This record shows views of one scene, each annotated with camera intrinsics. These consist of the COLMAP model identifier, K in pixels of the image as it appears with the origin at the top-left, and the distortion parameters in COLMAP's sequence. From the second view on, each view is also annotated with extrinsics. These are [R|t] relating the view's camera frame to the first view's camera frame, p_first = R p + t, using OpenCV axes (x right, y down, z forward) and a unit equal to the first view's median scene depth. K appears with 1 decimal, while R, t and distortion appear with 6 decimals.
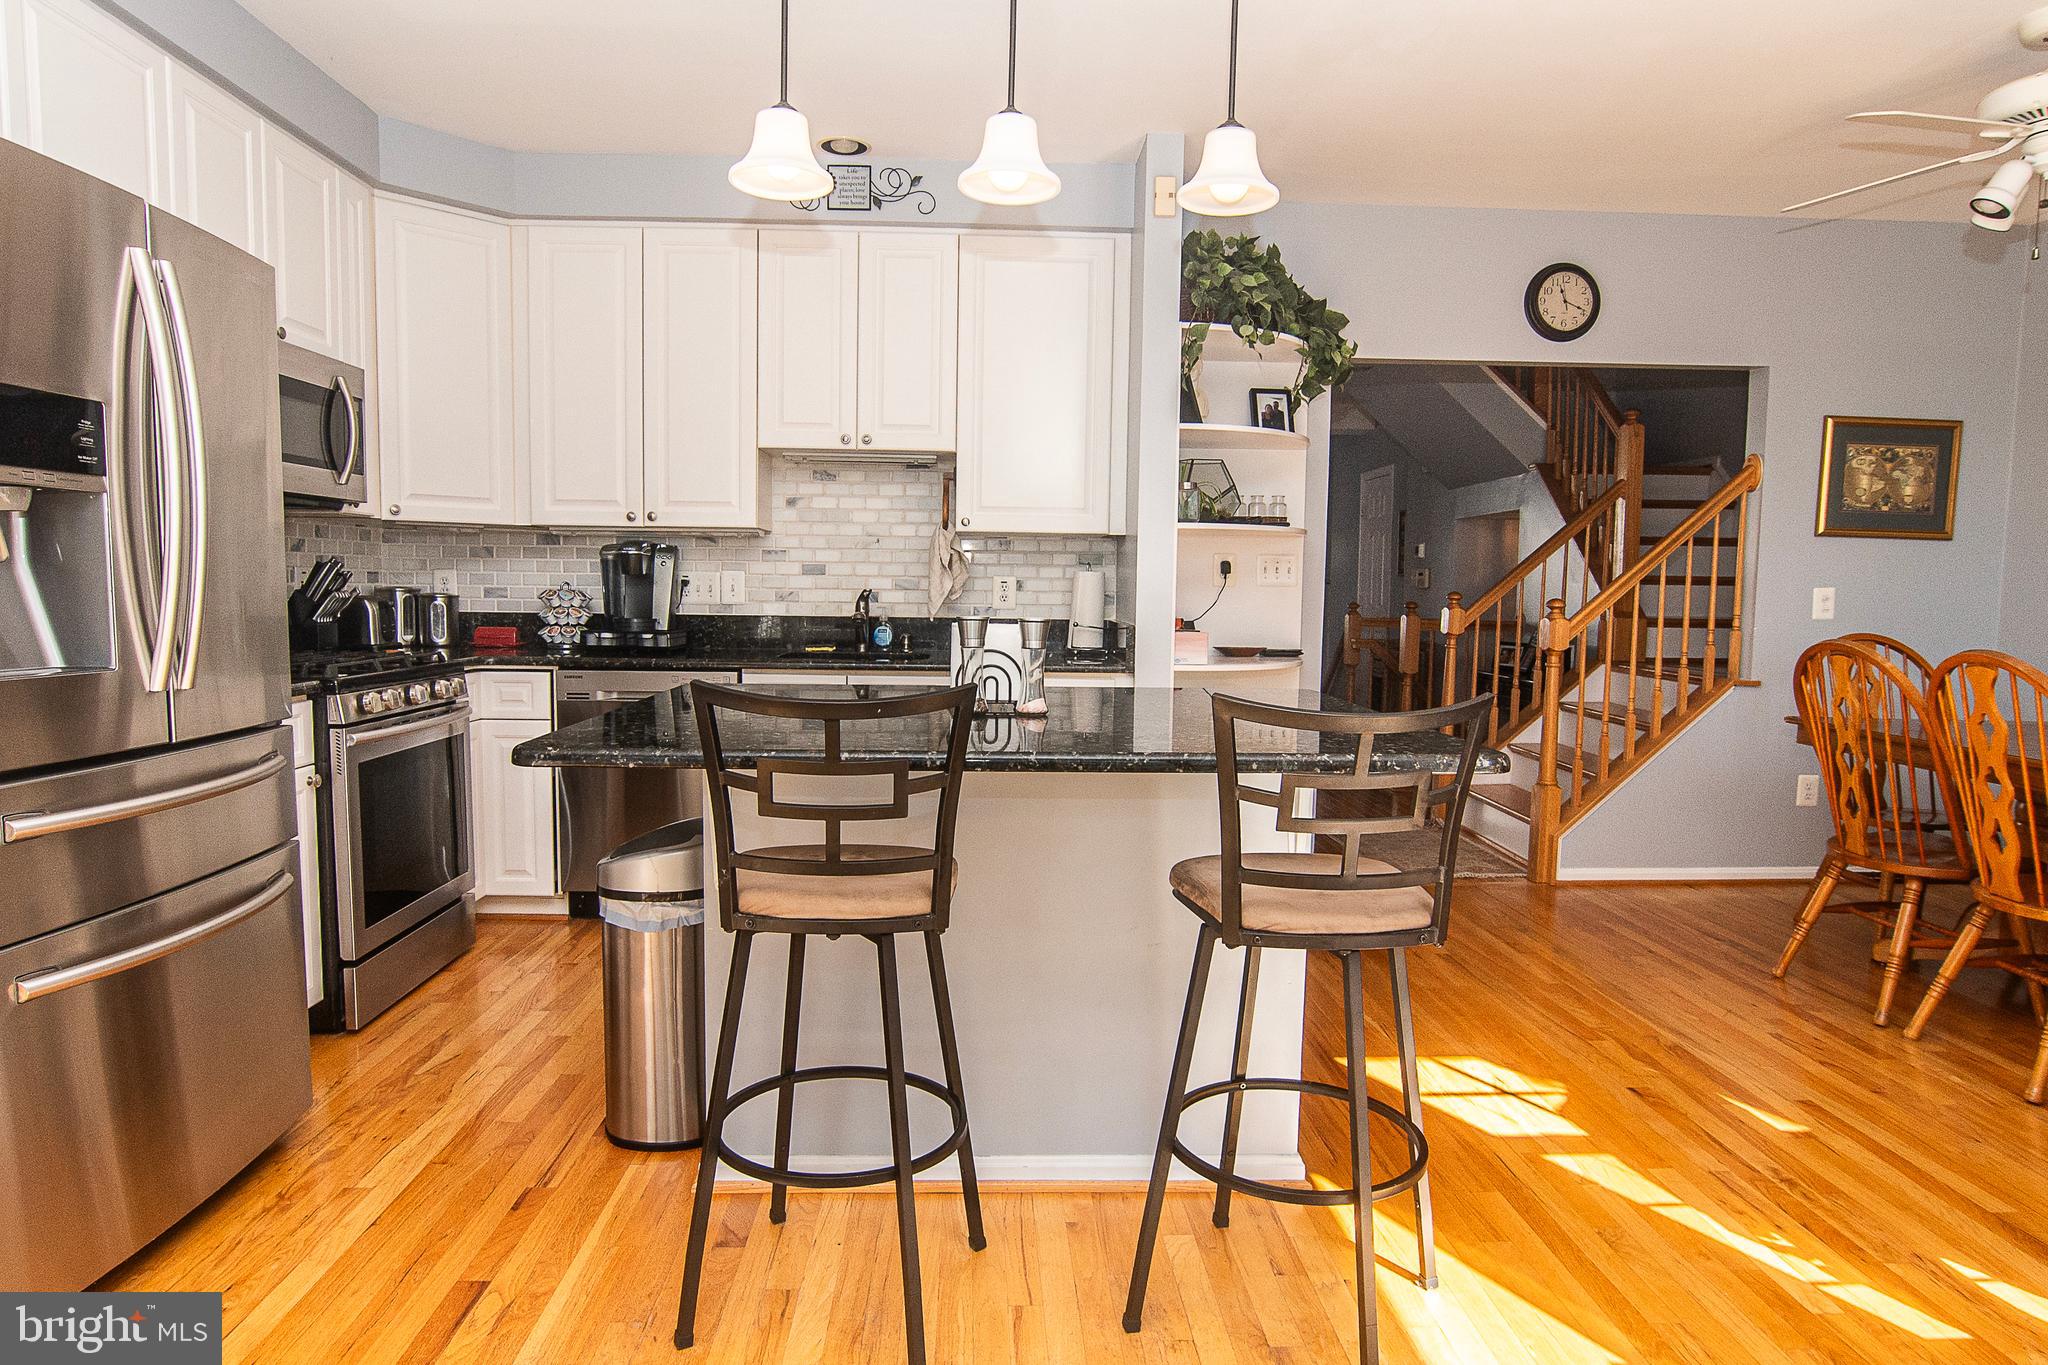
lens RADIAL K [[1107.4, 0, 1022.2], [0, 1107.4, 689.2], [0, 0, 1]] dist [-0.035872, 0.012688]
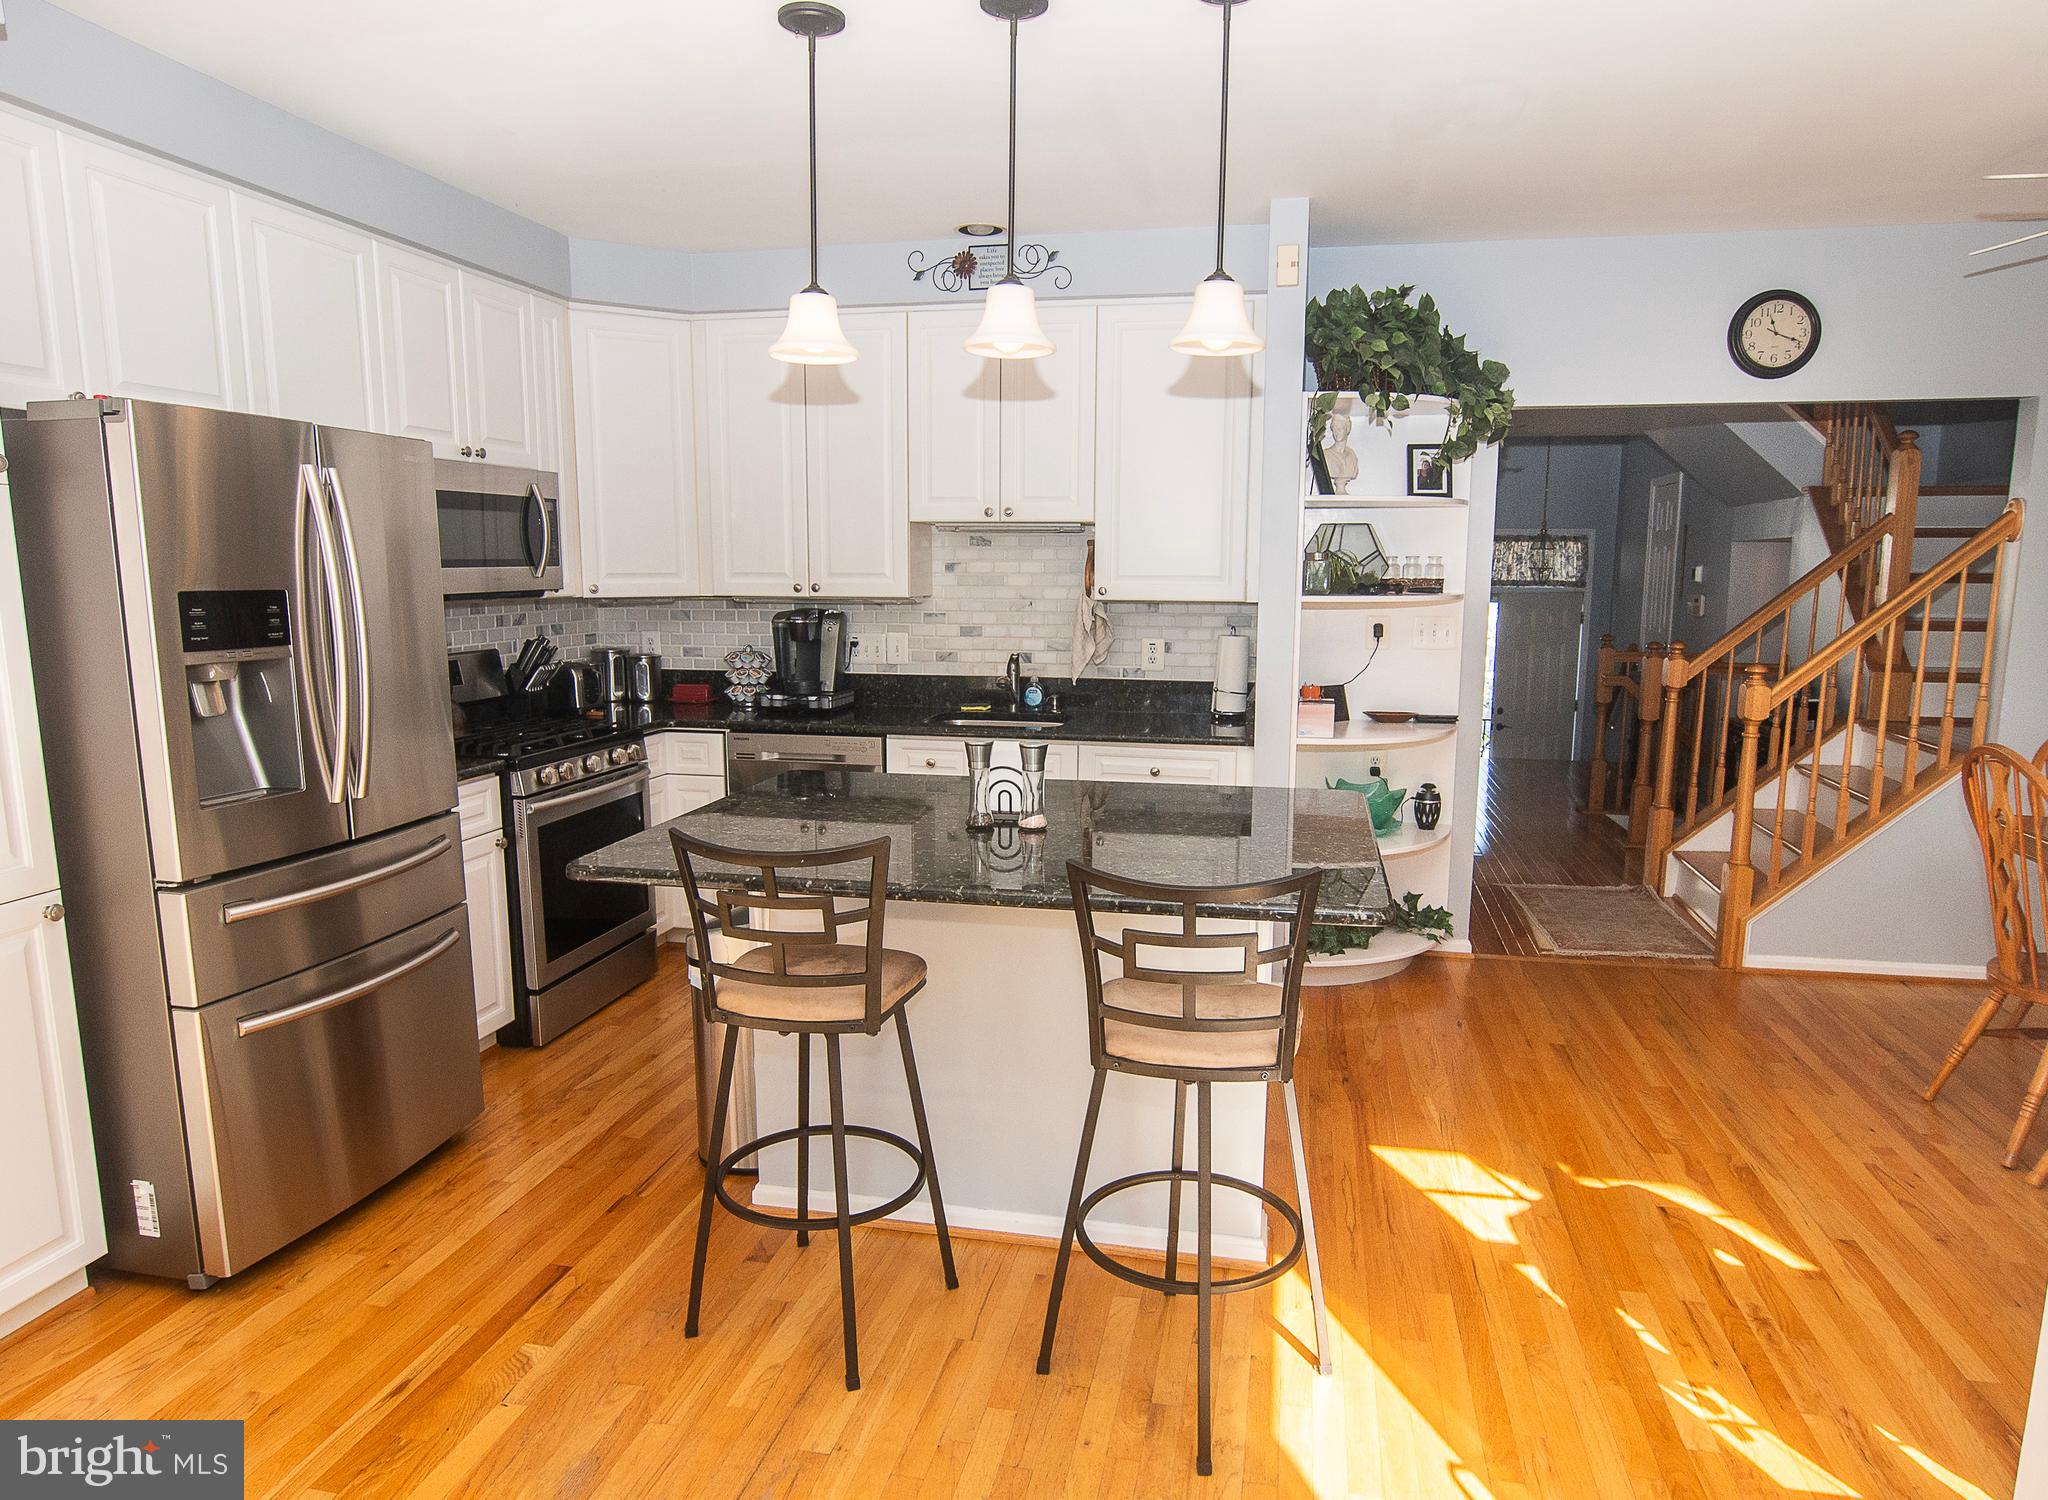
lens RADIAL K [[1151.5, 0, 1053.7], [0, 1151.5, 777.1], [0, 0, 1]] dist [-0.038881, 0.017101]
pose [[0.976783, 0.028342, -0.212349, 0.136491], [-0.013191, 0.997286, 0.072430, -0.056158], [0.213826, -0.067948, 0.974506, -0.059954]]
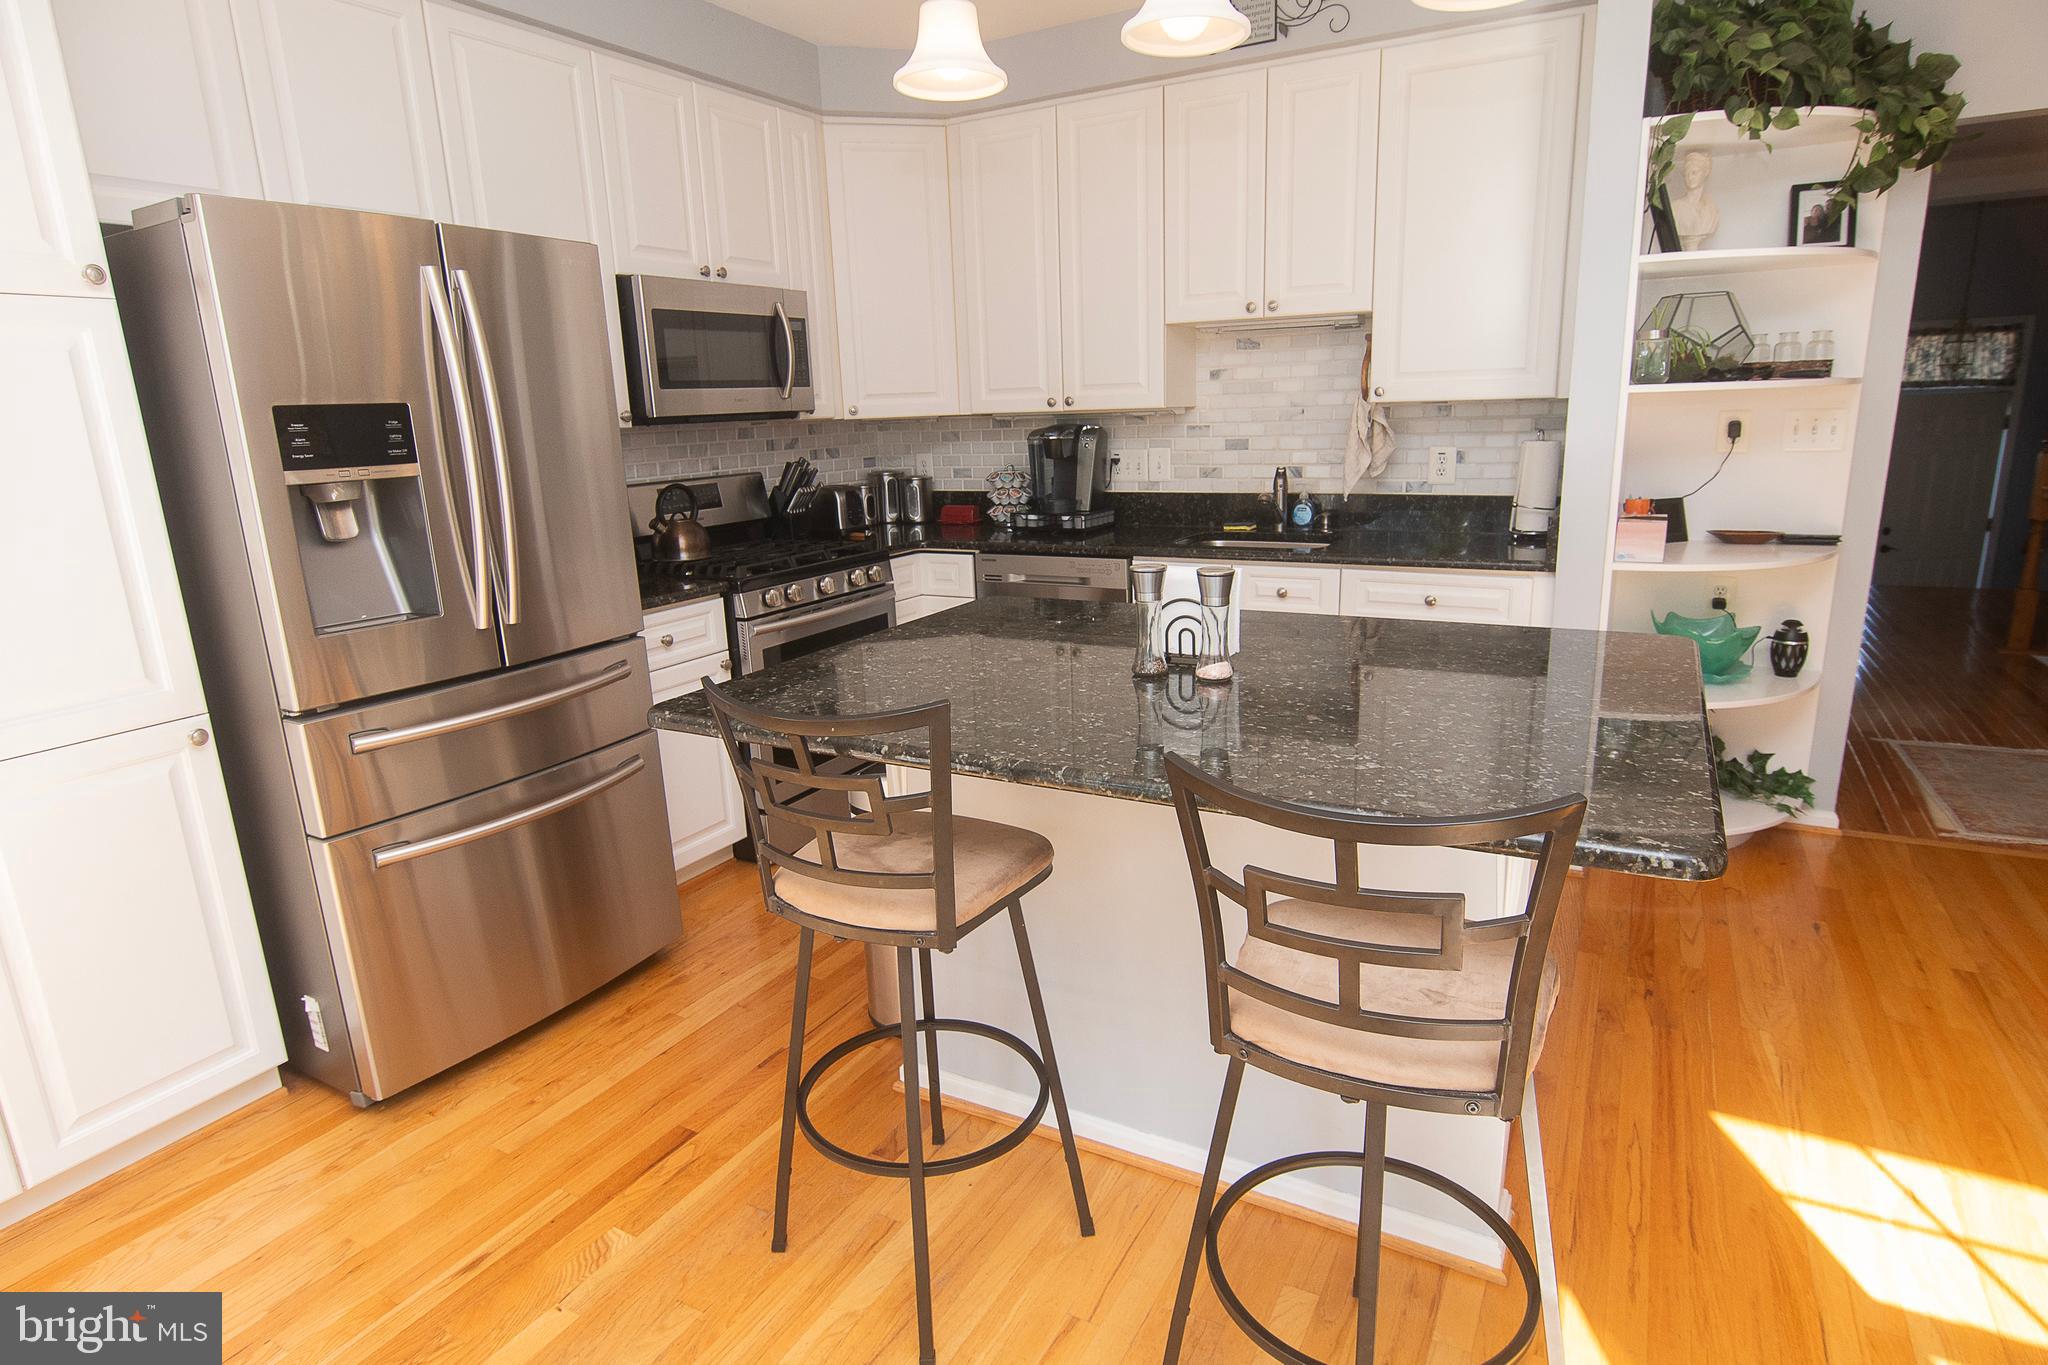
lens RADIAL K [[1051.2, 0, 1052.5], [0, 1051.2, 682.7], [0, 0, 1]] dist [-0.034509, 0.012550]
pose [[0.869959, 0.081660, -0.486315, 0.149966], [-0.003703, 0.987247, 0.159150, -0.052732], [0.493109, -0.136654, 0.859168, 0.112111]]
